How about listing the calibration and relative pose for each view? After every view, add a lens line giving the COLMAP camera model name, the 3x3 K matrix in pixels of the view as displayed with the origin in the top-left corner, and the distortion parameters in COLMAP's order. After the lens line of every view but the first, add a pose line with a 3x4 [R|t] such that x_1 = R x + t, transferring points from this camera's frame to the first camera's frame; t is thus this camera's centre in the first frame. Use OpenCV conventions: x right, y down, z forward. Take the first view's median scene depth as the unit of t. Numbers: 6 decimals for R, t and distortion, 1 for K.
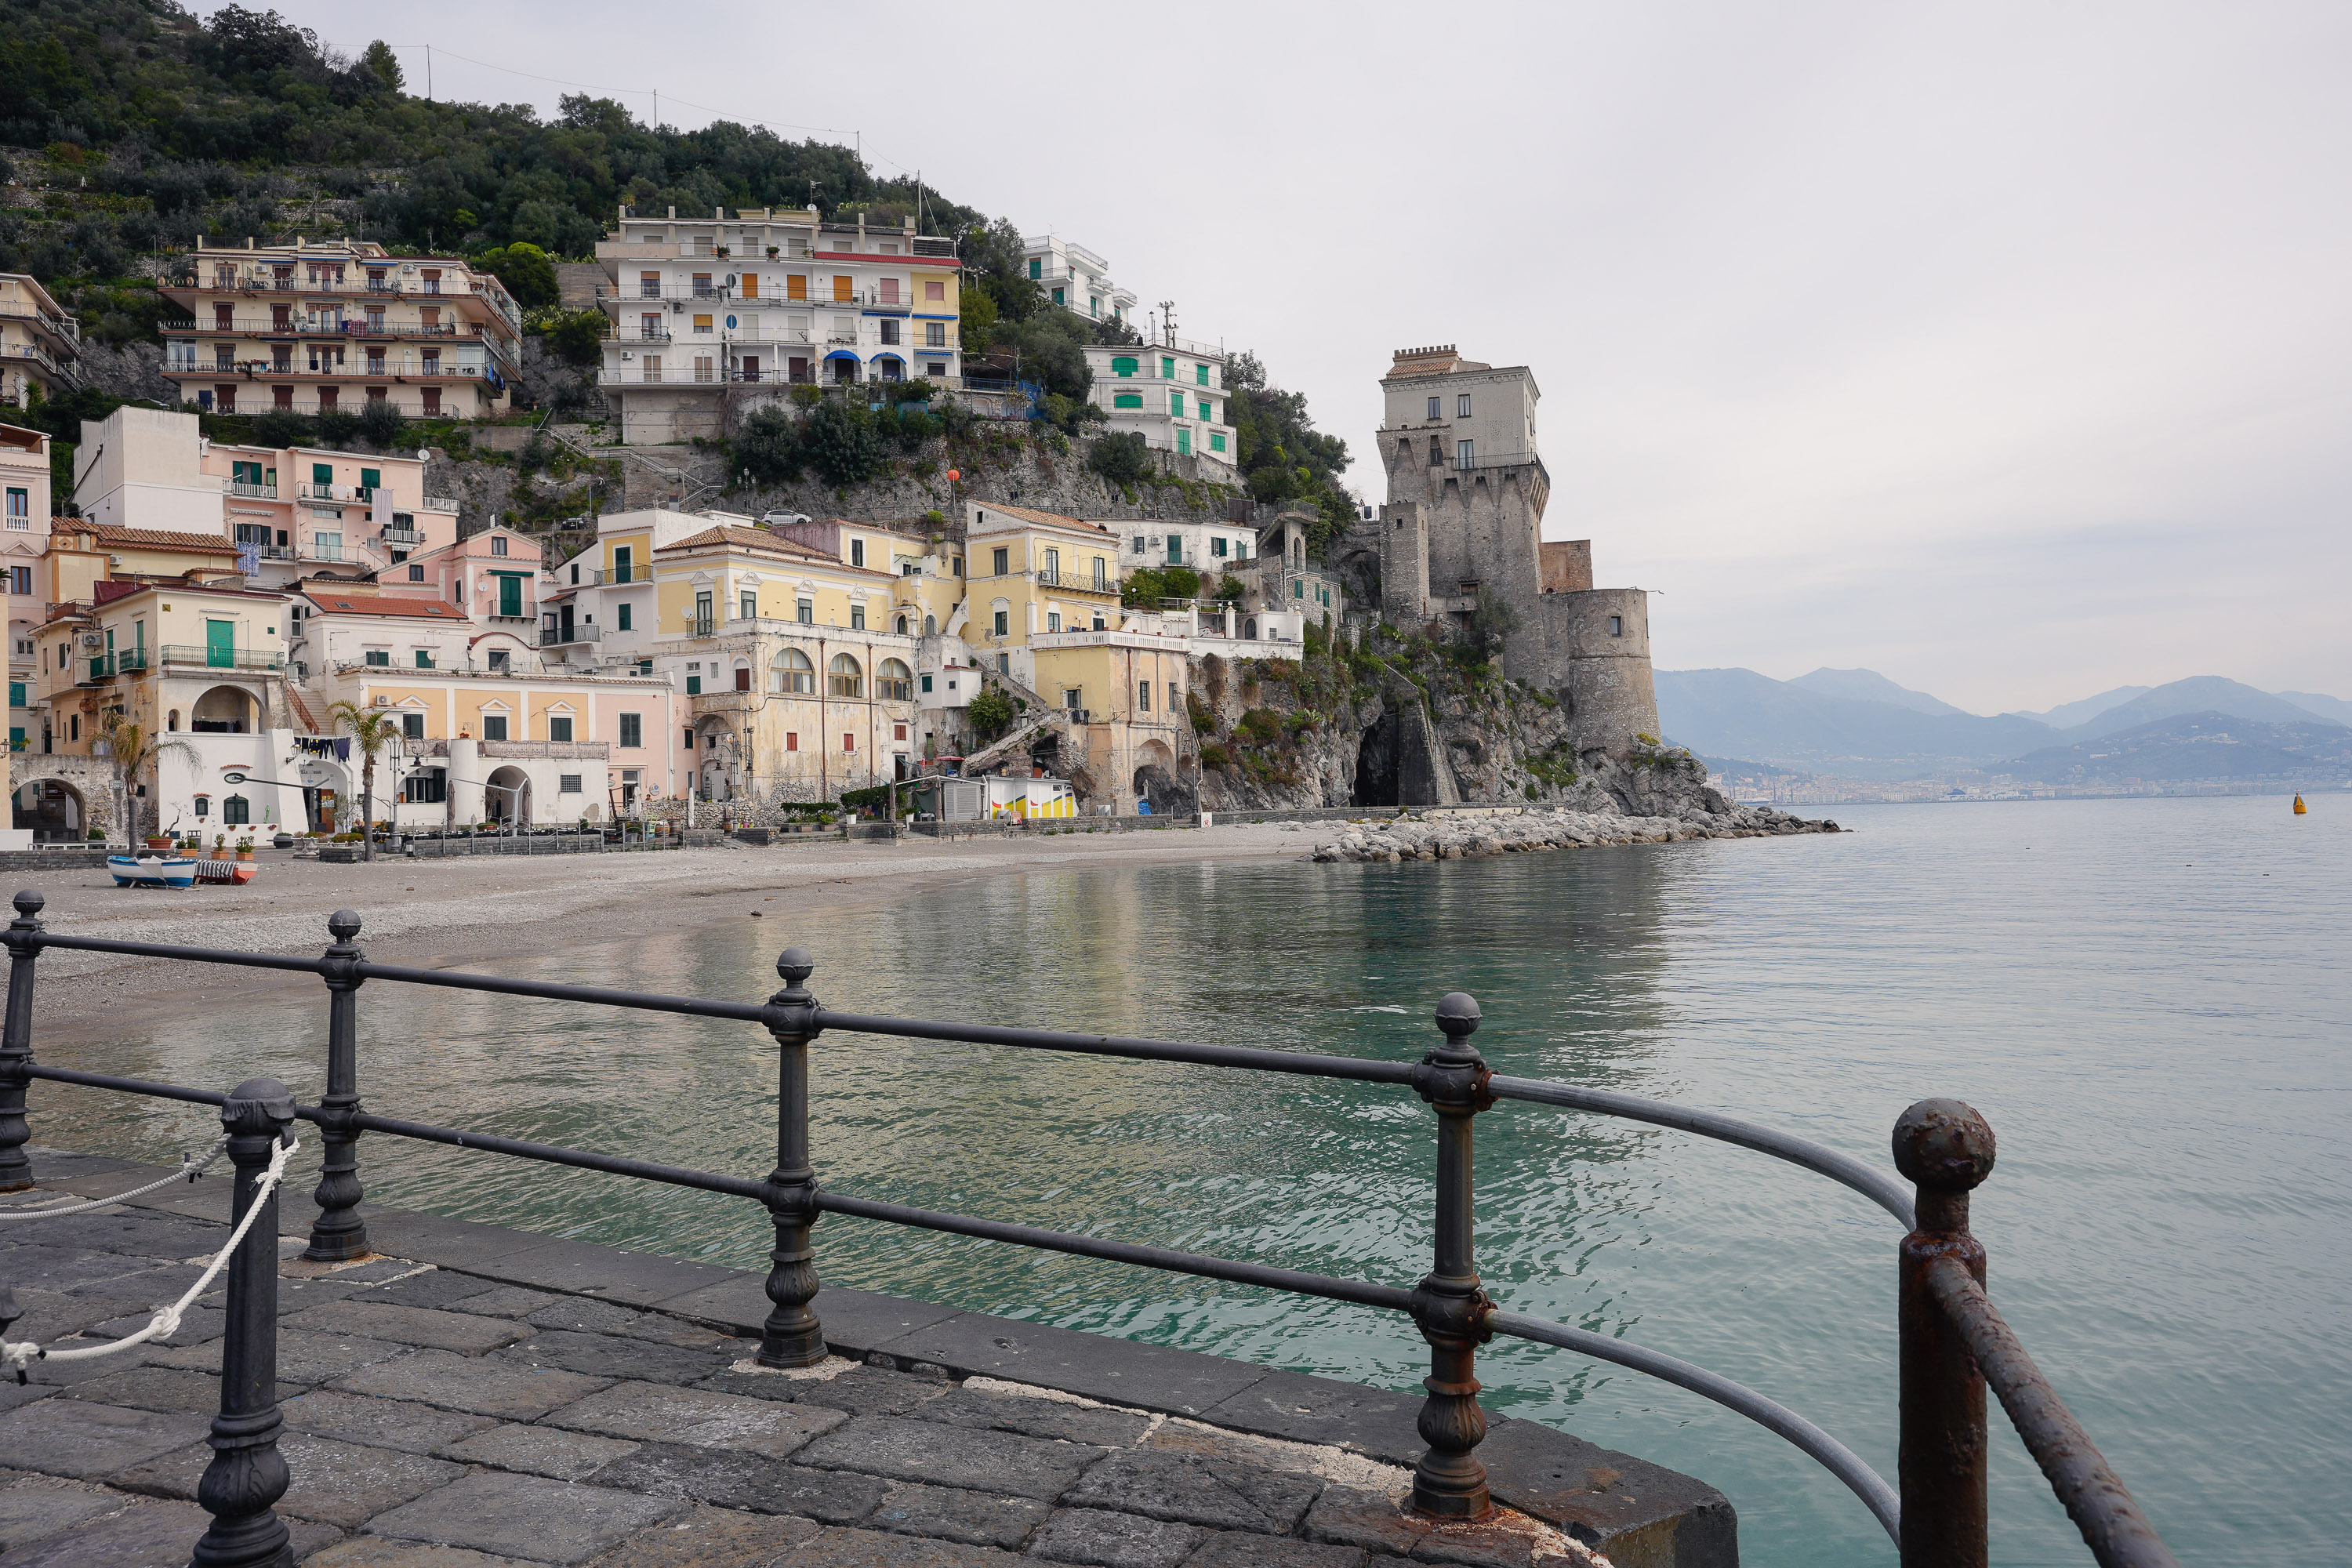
lens RADIAL K [[1792.6, 0, 1176.0], [0, 1792.6, 784.0], [0, 0, 1]] dist [-0.007234, 0.090422]
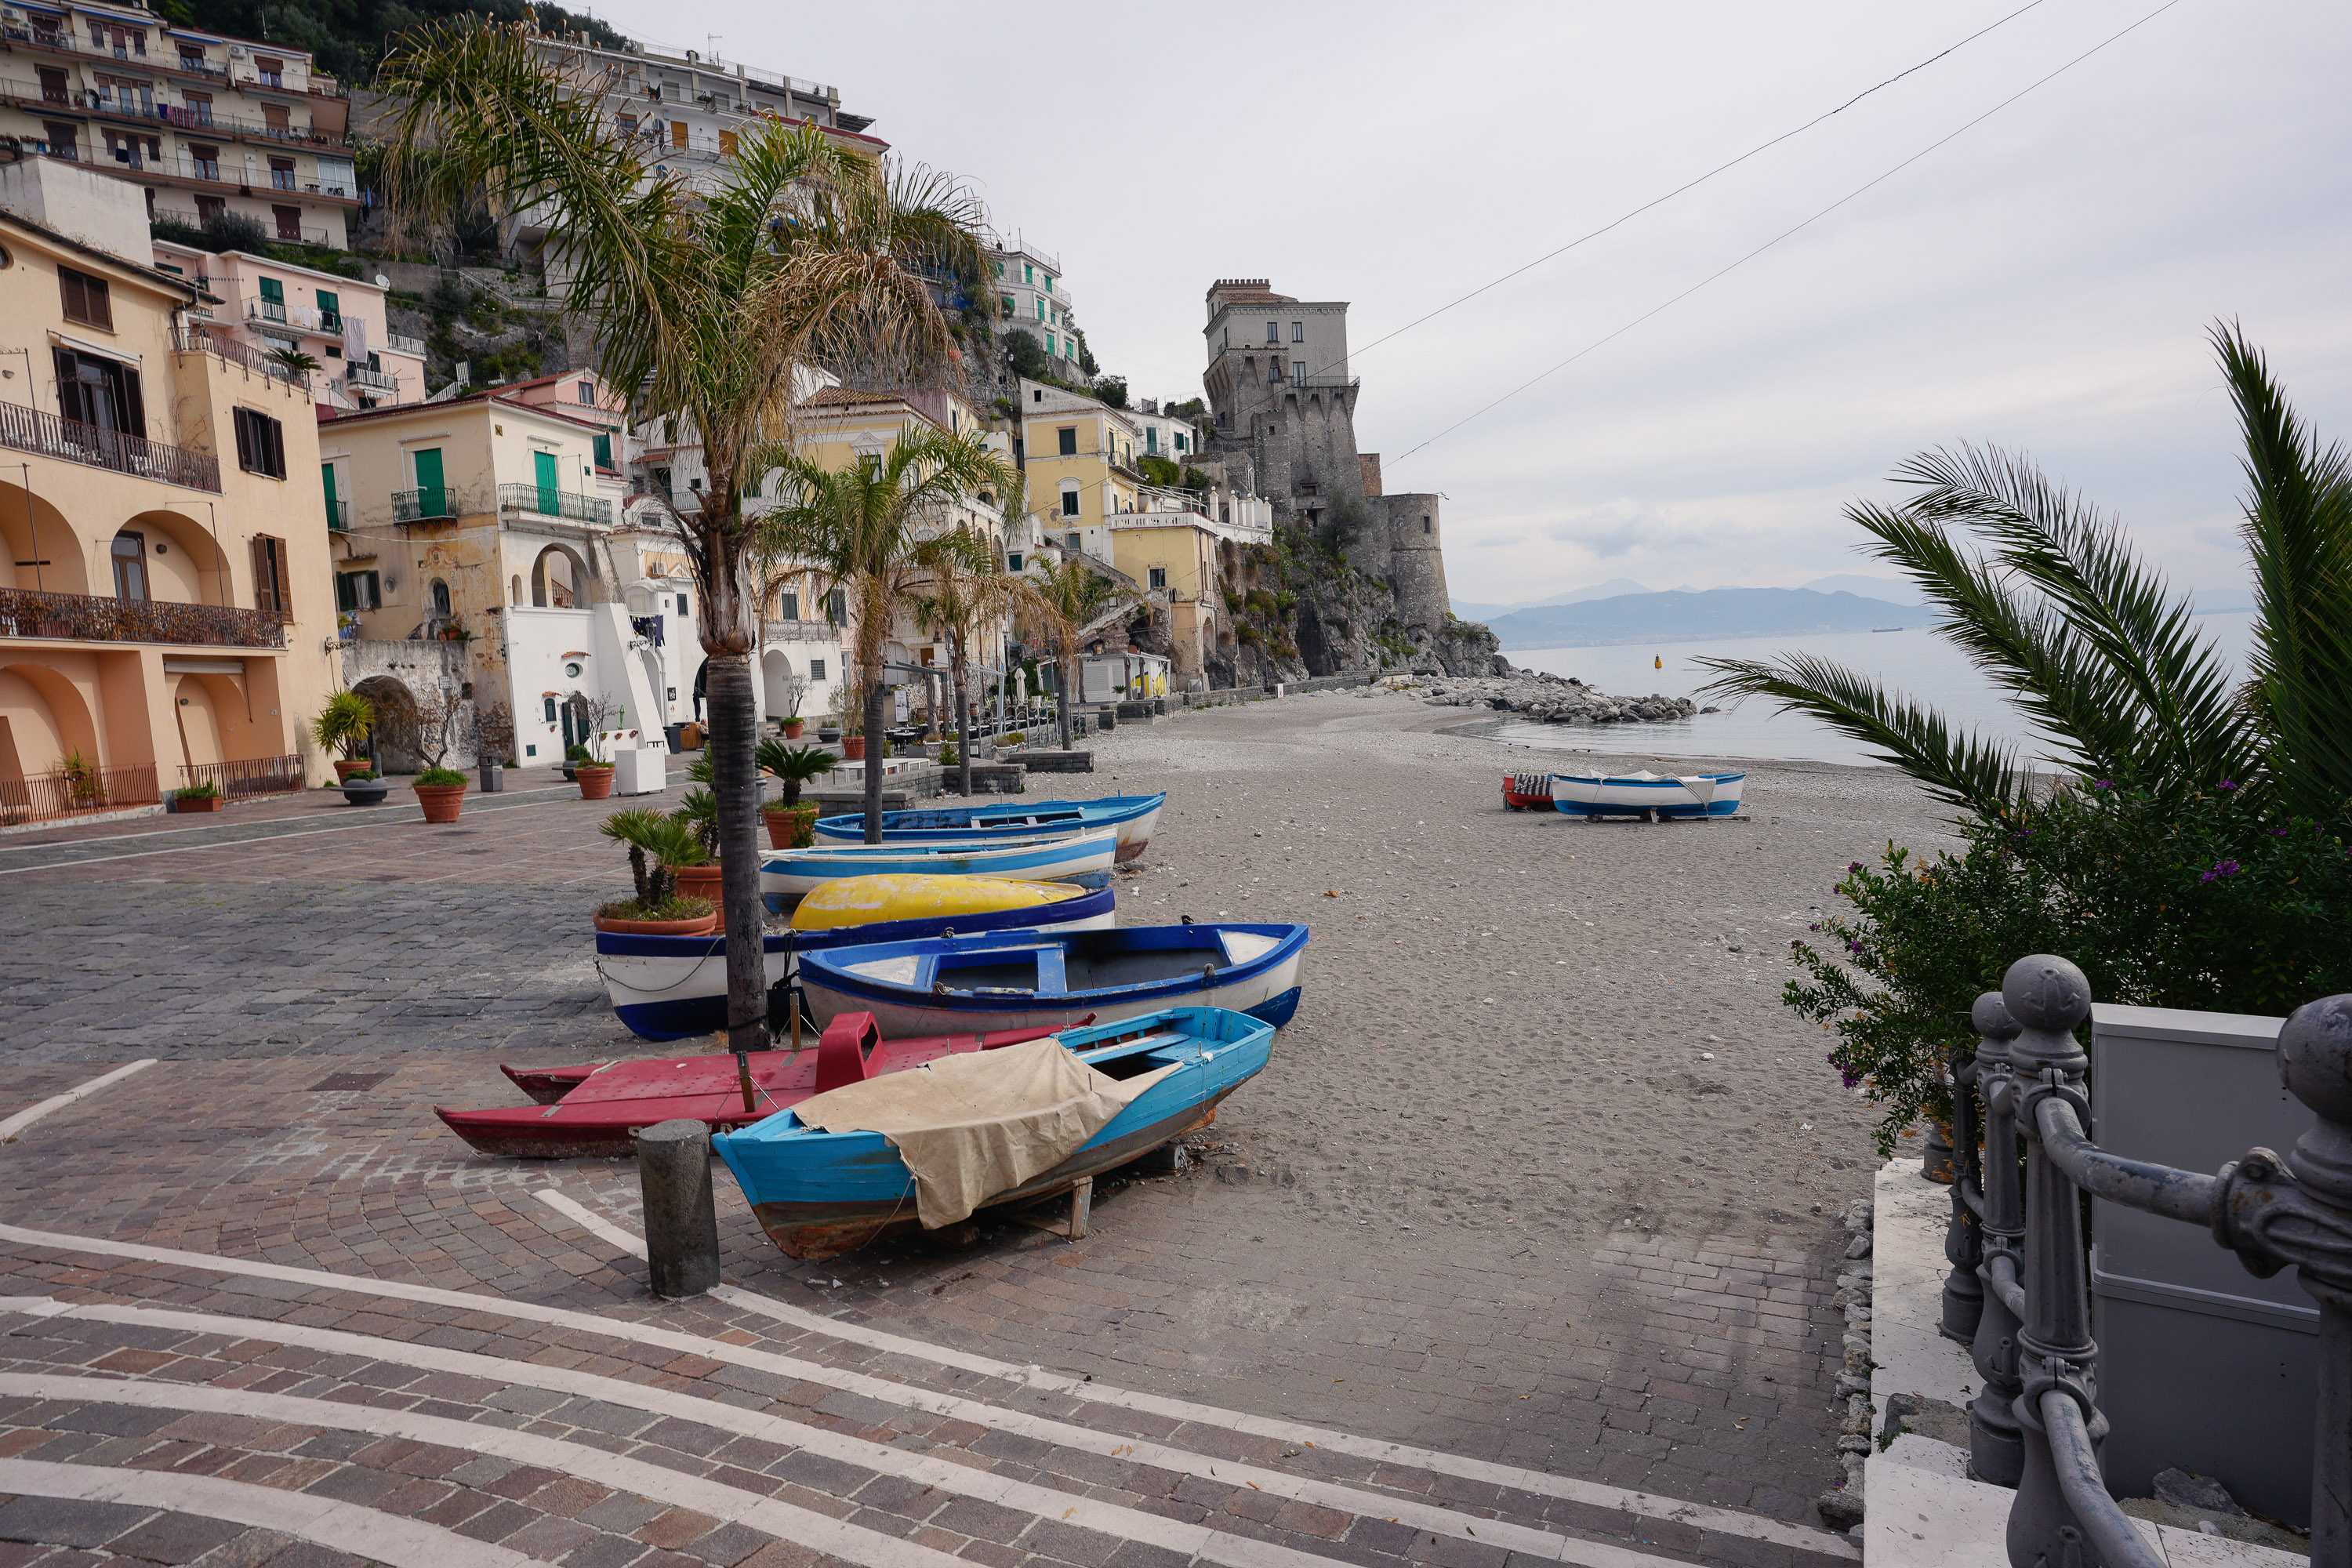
lens RADIAL K [[1360.9, 0, 1176.0], [0, 1360.9, 784.0], [0, 0, 1]] dist [-0.040296, 0.042603]
pose [[0.895182, -0.063996, 0.441082, -0.340377], [0.026087, 0.995465, 0.091486, -0.000604], [-0.444936, -0.070391, 0.892792, 0.241797]]
